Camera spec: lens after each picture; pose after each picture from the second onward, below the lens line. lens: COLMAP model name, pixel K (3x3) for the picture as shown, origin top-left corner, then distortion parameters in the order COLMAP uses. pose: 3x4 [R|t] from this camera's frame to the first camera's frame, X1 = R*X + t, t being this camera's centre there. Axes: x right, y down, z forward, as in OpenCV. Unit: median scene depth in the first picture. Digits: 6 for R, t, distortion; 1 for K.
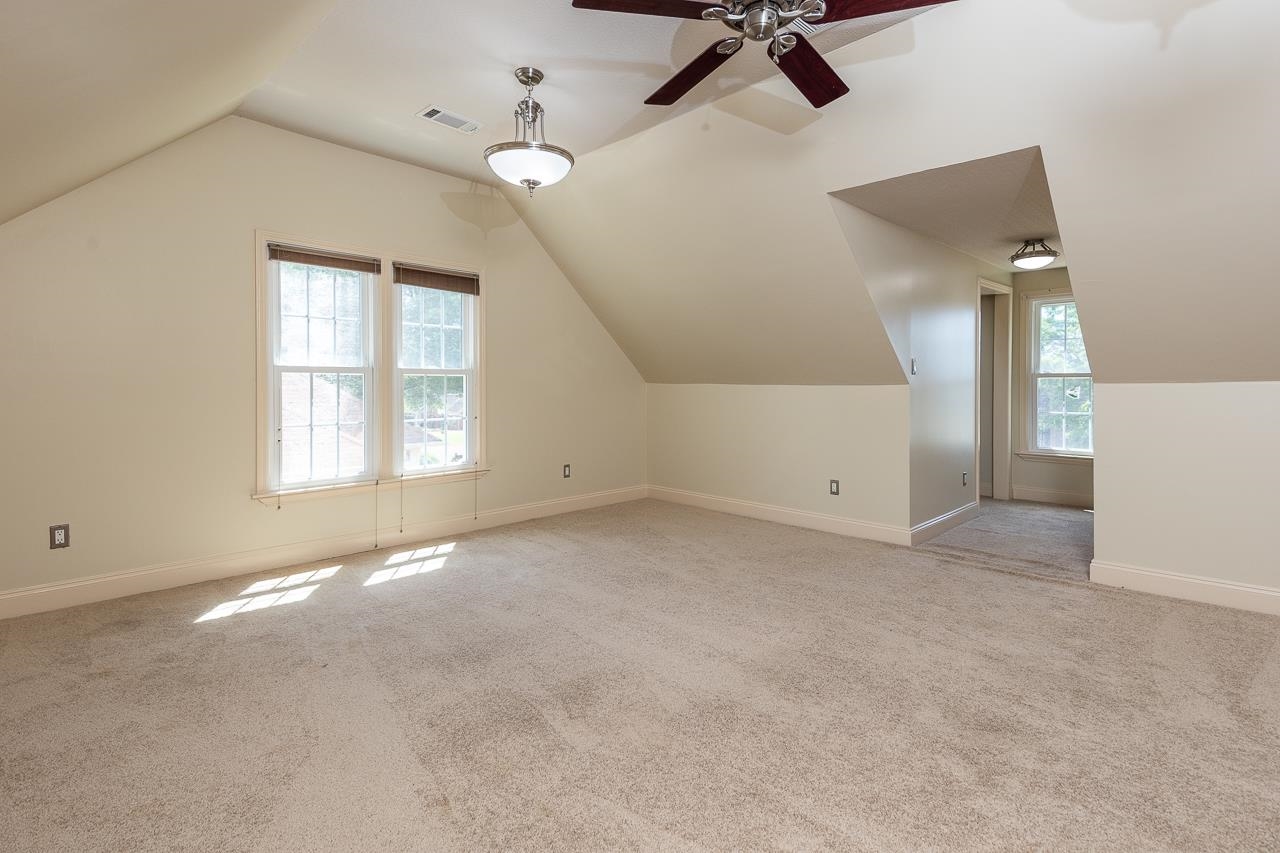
lens RADIAL K [[606.3, 0, 646.5], [0, 606.3, 390.4], [0, 0, 1]] dist [0.039413, -0.013172]
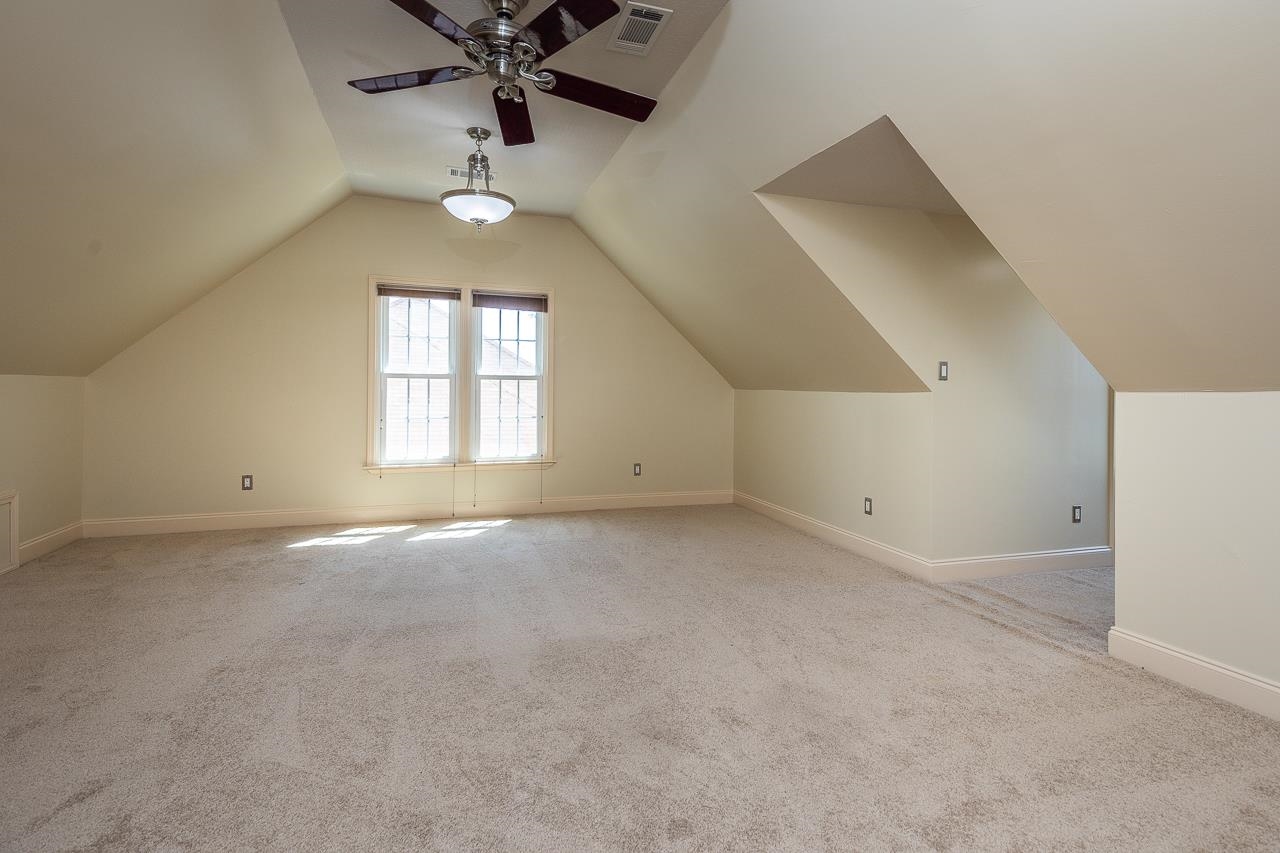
lens RADIAL K [[606.3, 0, 643.7], [0, 606.3, 388.5], [0, 0, 1]] dist [0.039413, -0.013172]
pose [[0.888580, 0.006569, -0.458675, 0.507437], [-0.013879, 0.999825, -0.012569, 0.002806], [0.458512, 0.017534, 0.888515, 0.058110]]
